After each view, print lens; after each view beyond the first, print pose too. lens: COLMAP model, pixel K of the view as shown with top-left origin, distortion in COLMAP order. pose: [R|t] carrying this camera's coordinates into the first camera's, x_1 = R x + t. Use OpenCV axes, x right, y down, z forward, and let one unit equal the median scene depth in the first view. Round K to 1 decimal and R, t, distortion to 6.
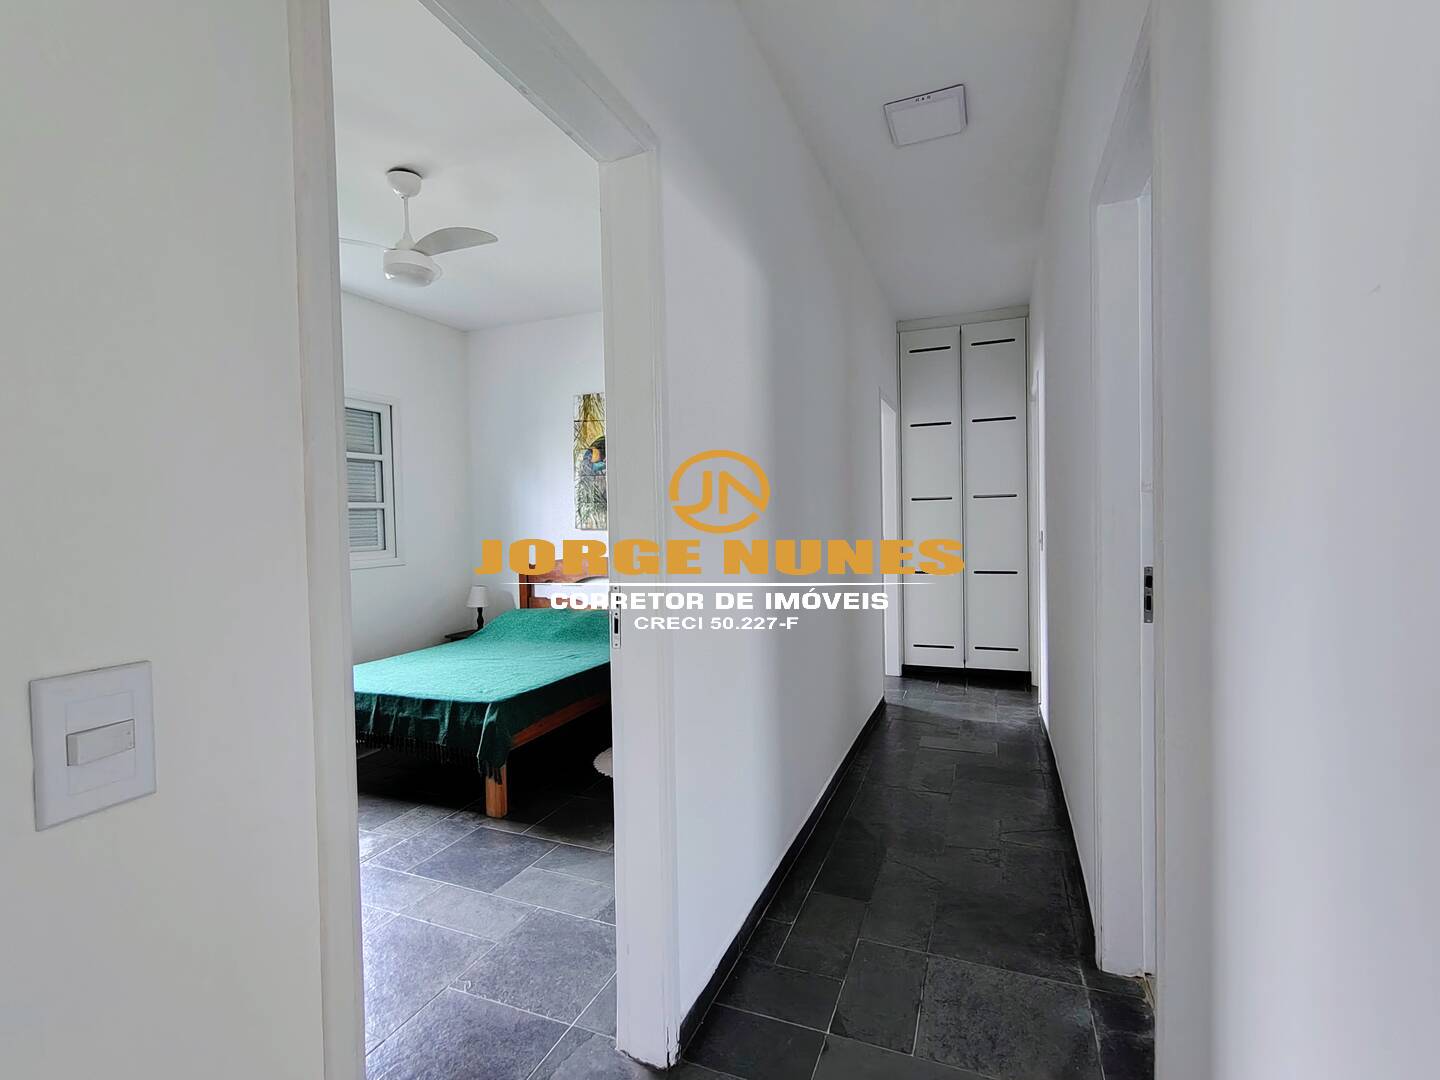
lens RADIAL K [[663.7, 0, 722.7], [0, 663.7, 540.3], [0, 0, 1]] dist [-0.001100, -0.002666]
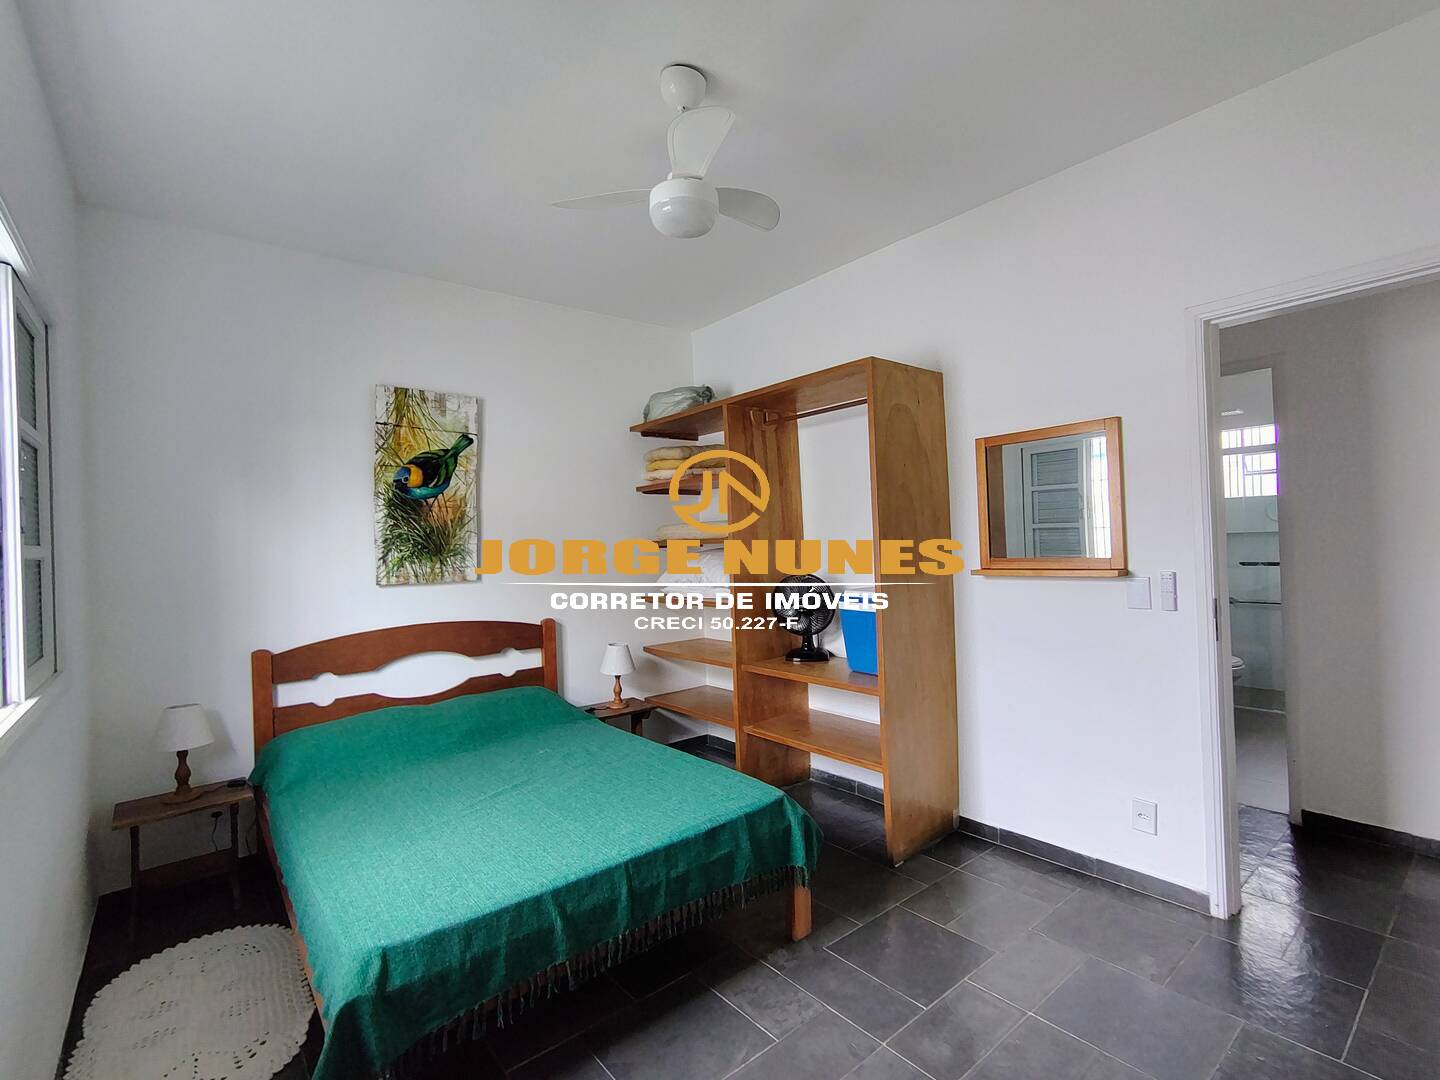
lens RADIAL K [[663.7, 0, 721.1], [0, 663.7, 538.6], [0, 0, 1]] dist [-0.001100, -0.002666]
pose [[0.480791, 0.010170, 0.876776, -0.641024], [0.050972, 0.997918, -0.039526, -0.020697], [-0.875353, 0.063694, 0.479271, 0.392685]]
